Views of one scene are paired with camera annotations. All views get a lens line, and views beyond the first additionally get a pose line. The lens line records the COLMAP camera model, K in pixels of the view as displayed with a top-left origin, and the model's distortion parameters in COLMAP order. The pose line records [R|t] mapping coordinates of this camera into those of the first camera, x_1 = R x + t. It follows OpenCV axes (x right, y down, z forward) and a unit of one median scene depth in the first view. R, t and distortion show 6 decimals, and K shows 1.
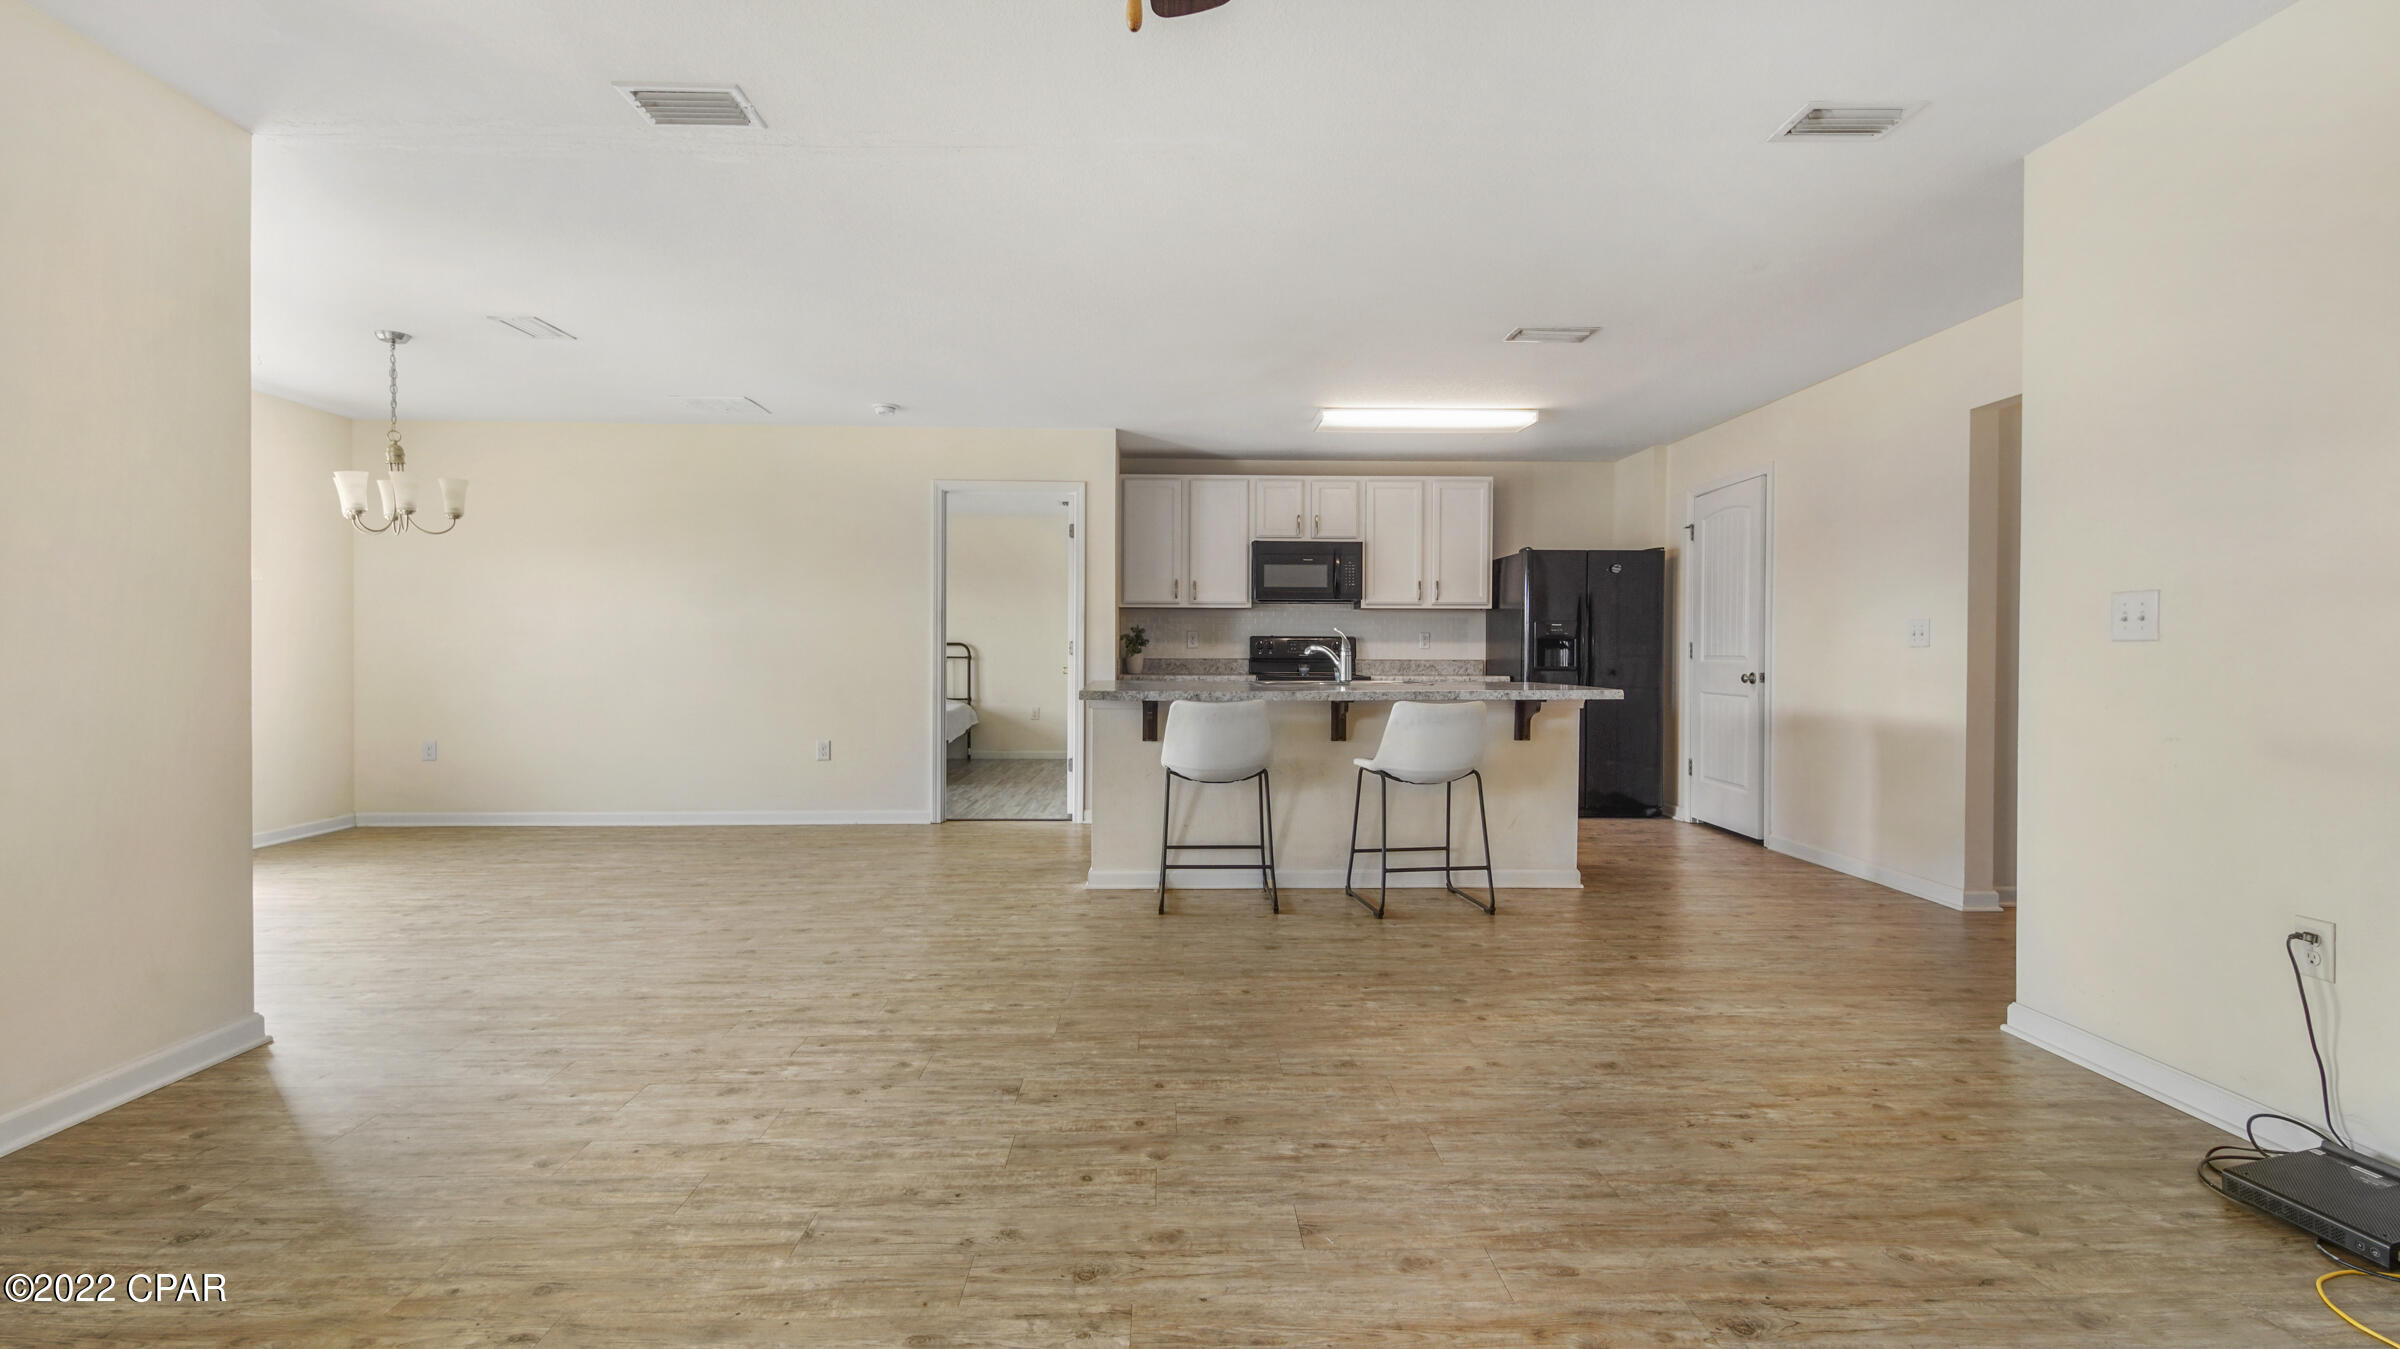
lens RADIAL K [[1059.0, 0, 1195.9], [0, 1059.0, 669.4], [0, 0, 1]] dist [0.034118, -0.019375]
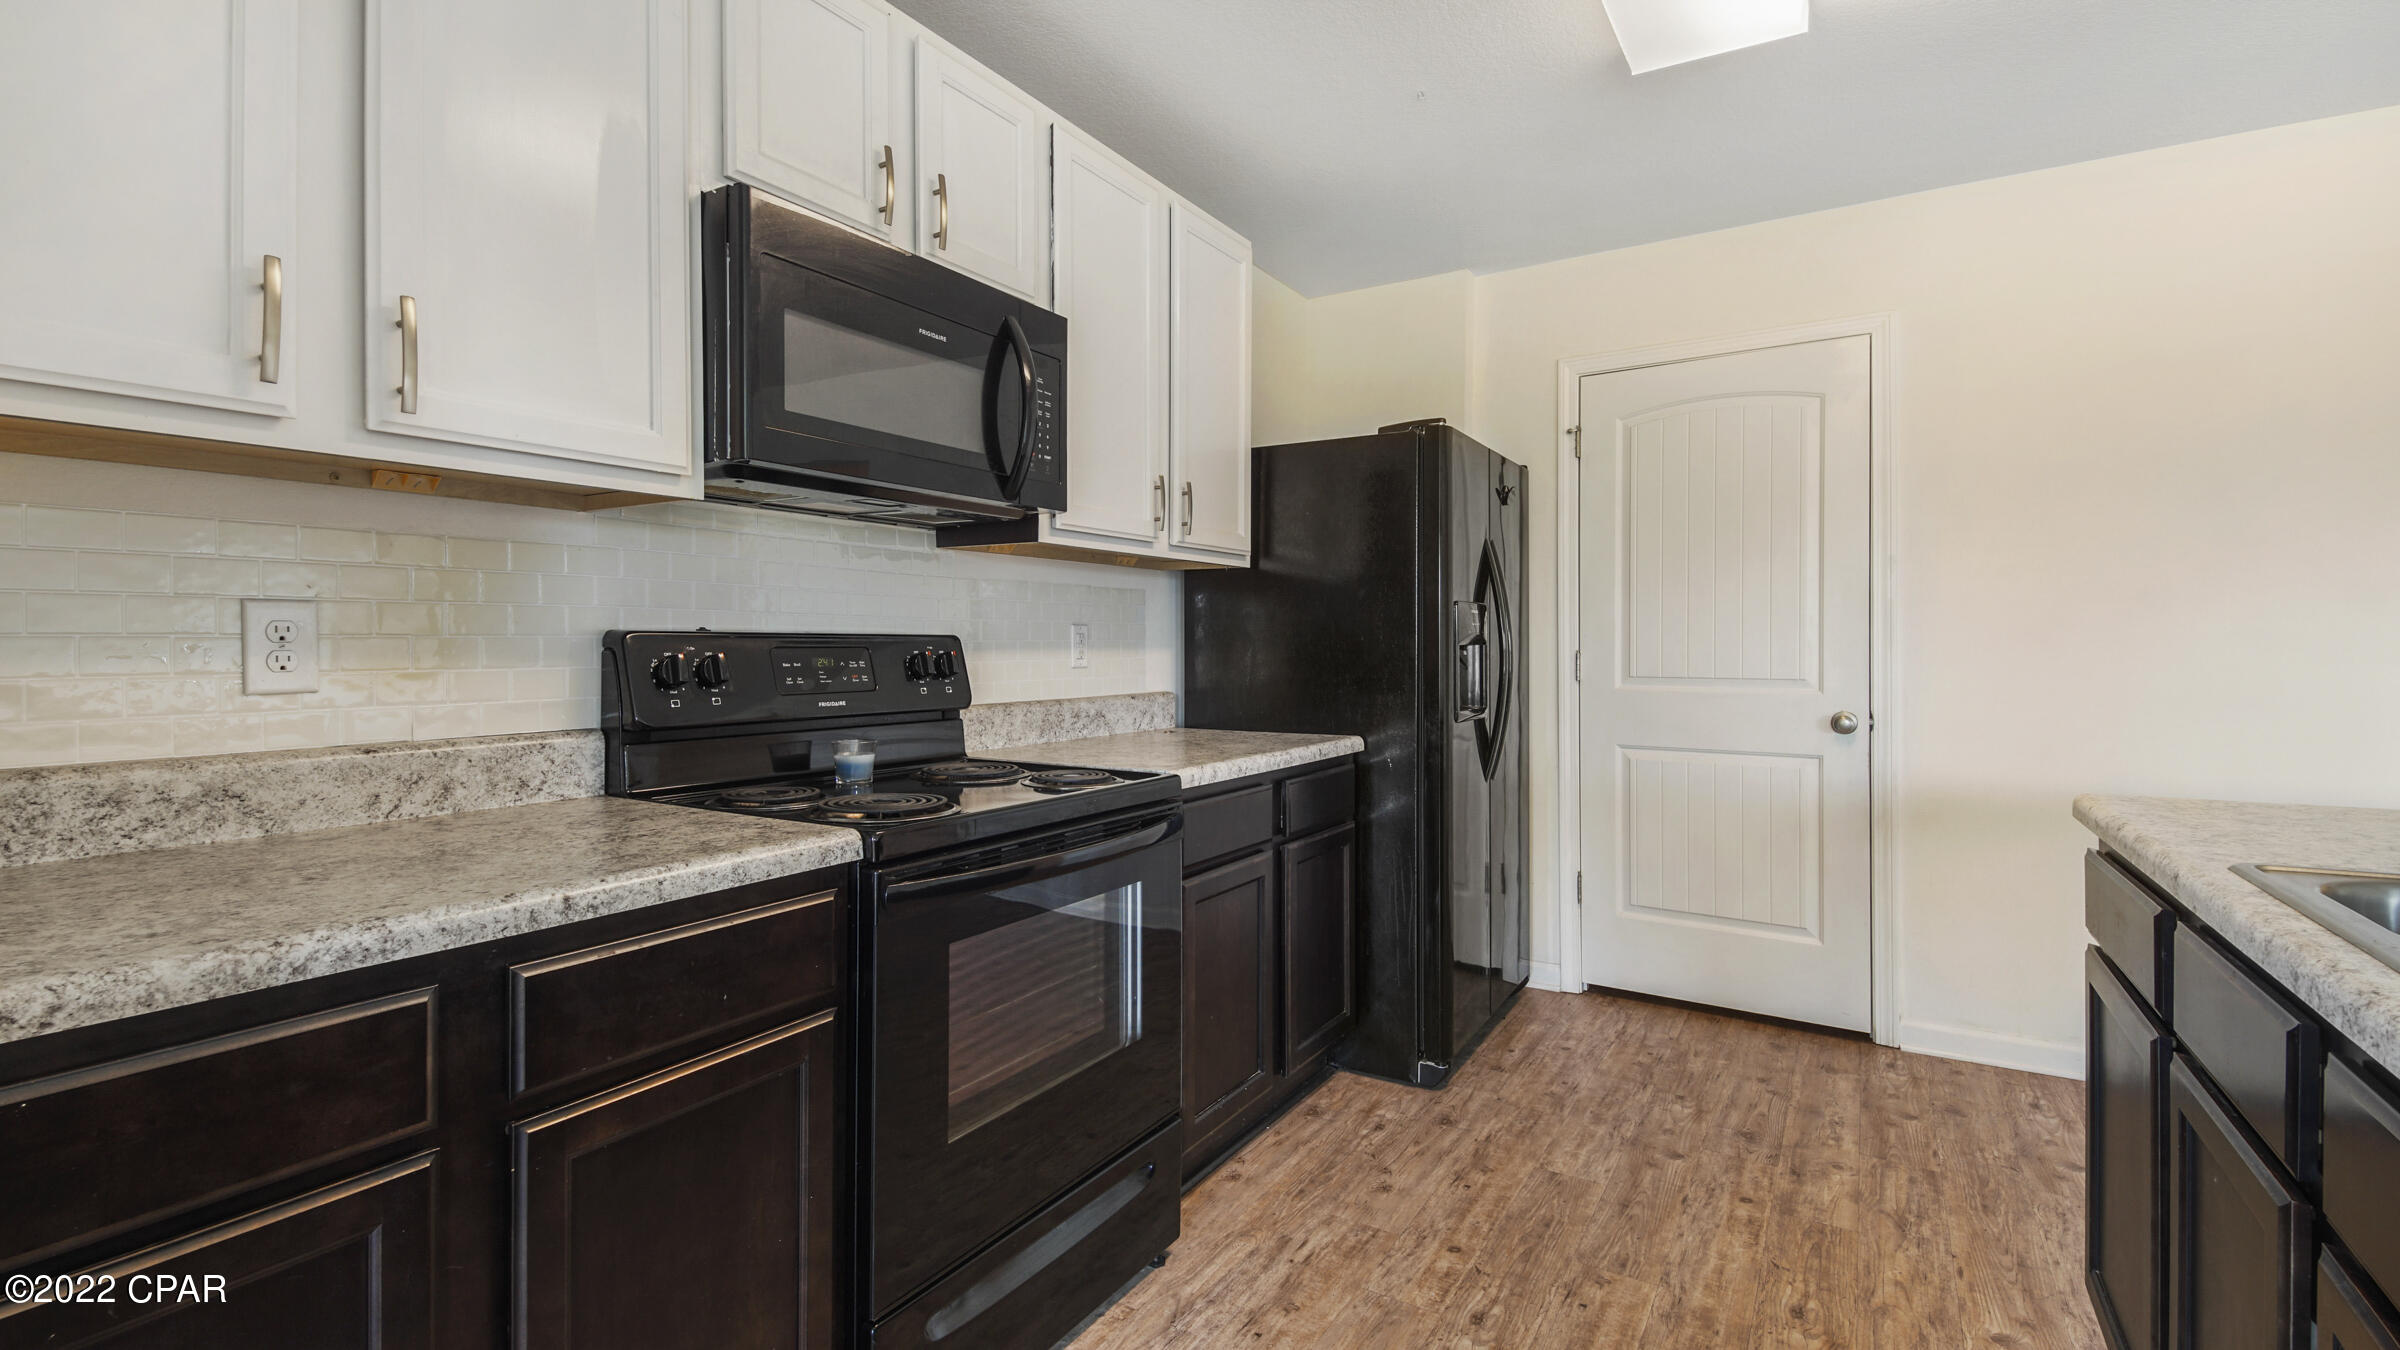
lens RADIAL K [[1069.6, 0, 1200.3], [0, 1069.6, 643.6], [0, 0, 1]] dist [0.035513, -0.019738]
pose [[0.549369, -0.003179, 0.835574, -0.190287], [0.015942, 0.999851, -0.006677, -0.066455], [-0.835428, 0.016989, 0.549338, 2.020523]]
